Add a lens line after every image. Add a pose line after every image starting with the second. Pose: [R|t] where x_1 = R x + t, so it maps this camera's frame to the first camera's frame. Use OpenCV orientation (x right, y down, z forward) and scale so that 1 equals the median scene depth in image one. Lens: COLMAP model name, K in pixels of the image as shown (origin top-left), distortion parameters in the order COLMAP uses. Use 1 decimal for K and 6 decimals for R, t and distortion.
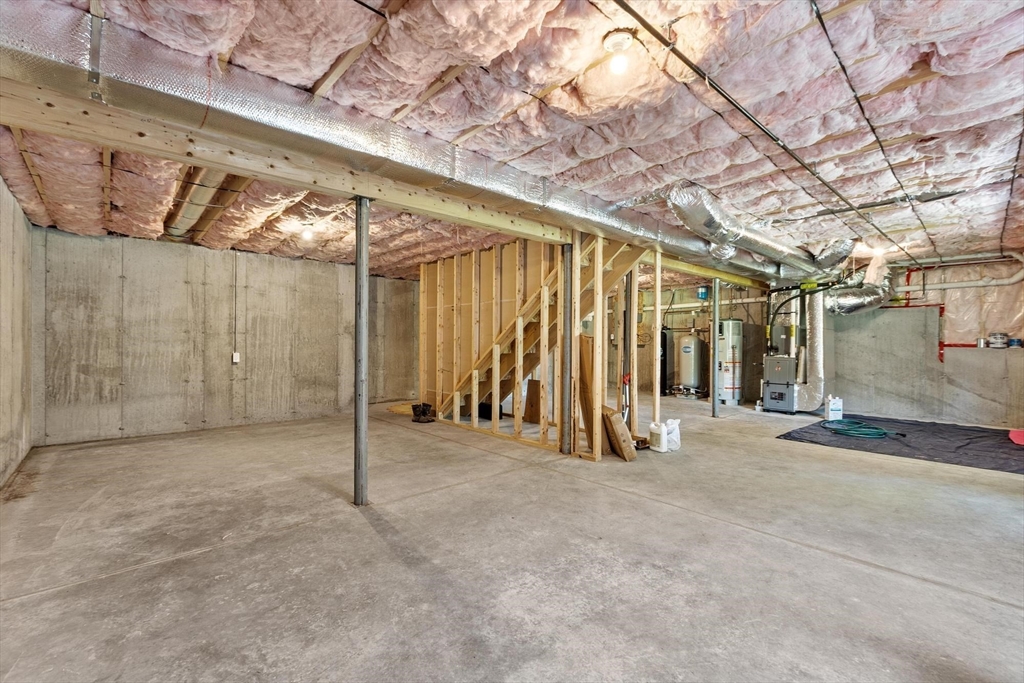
lens RADIAL K [[449.5, 0, 510.7], [0, 449.5, 338.0], [0, 0, 1]] dist [0.001560, -0.000126]
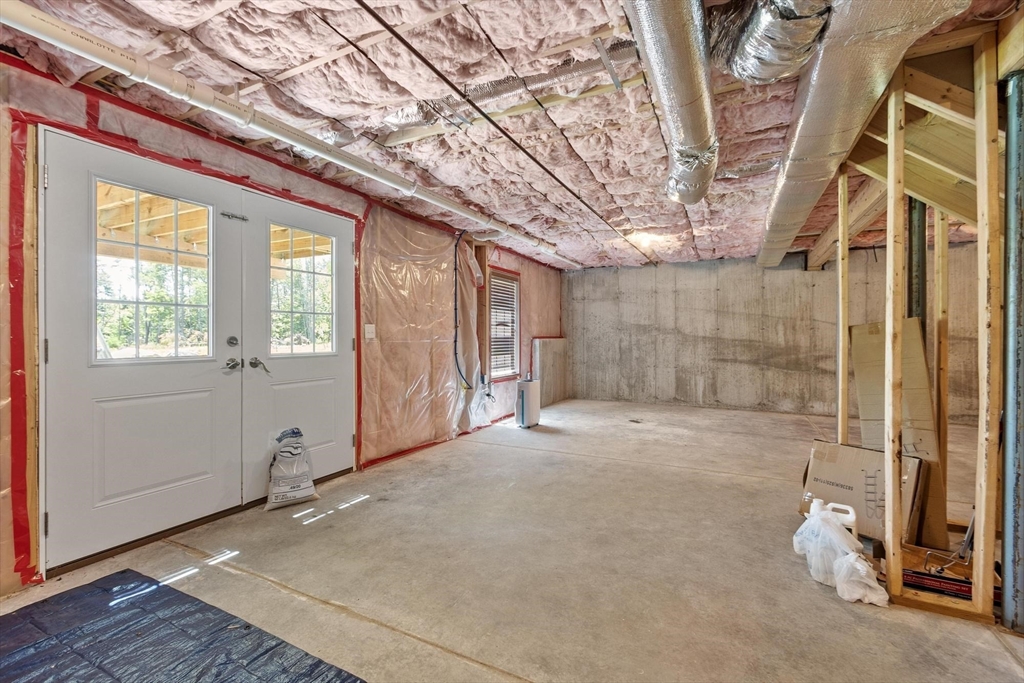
lens RADIAL K [[449.5, 0, 510.7], [0, 449.5, 338.0], [0, 0, 1]] dist [0.001560, -0.000126]
pose [[-0.931843, -0.000874, -0.362861, 1.148646], [0.000422, 0.999994, -0.003492, 0.020045], [0.362862, -0.003407, -0.931837, 1.854984]]
